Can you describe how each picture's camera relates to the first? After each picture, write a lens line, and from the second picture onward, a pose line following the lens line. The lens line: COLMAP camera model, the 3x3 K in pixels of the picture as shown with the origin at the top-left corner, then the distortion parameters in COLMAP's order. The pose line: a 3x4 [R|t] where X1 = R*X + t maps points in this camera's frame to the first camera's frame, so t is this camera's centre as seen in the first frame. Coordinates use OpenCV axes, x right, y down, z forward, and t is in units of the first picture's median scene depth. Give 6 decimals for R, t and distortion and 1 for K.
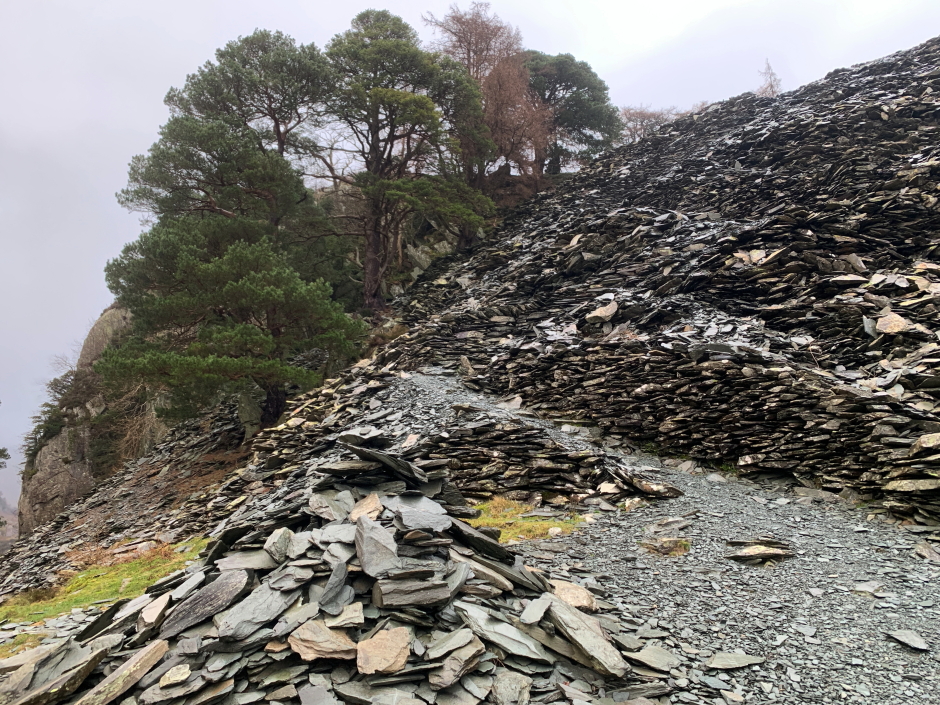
lens RADIAL K [[744.7, 0, 469.3], [0, 744.7, 337.0], [0, 0, 1]] dist [0.075929, -0.081806]
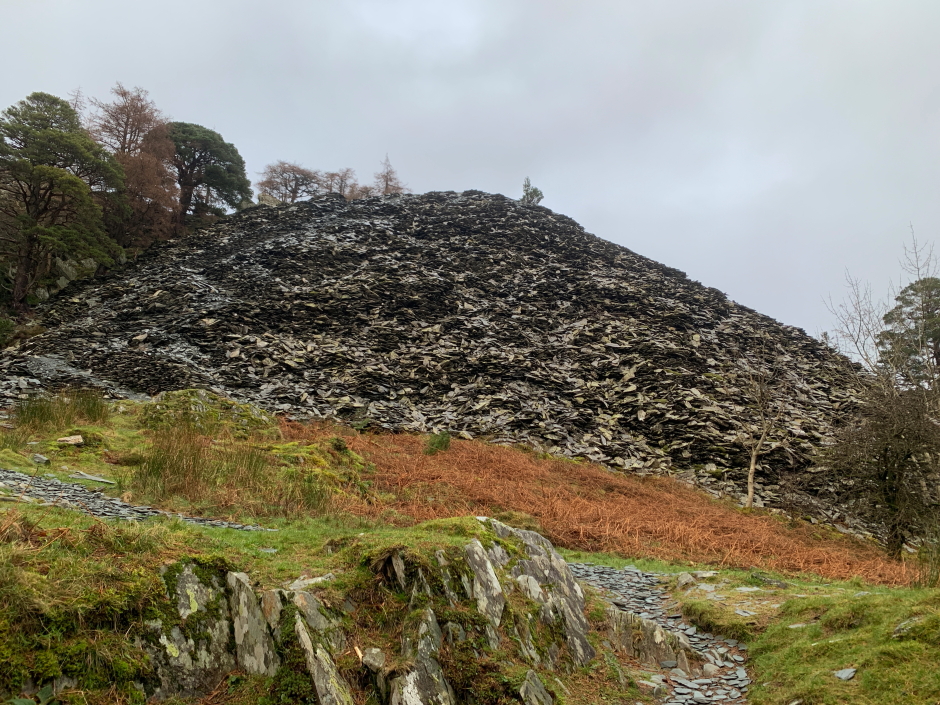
lens RADIAL K [[744.7, 0, 469.3], [0, 744.7, 337.0], [0, 0, 1]] dist [0.075929, -0.081806]
pose [[0.907182, 0.110357, 0.406007, 0.124617], [-0.102553, 0.993882, -0.041005, -0.034547], [-0.408048, -0.004438, 0.912950, -1.214595]]
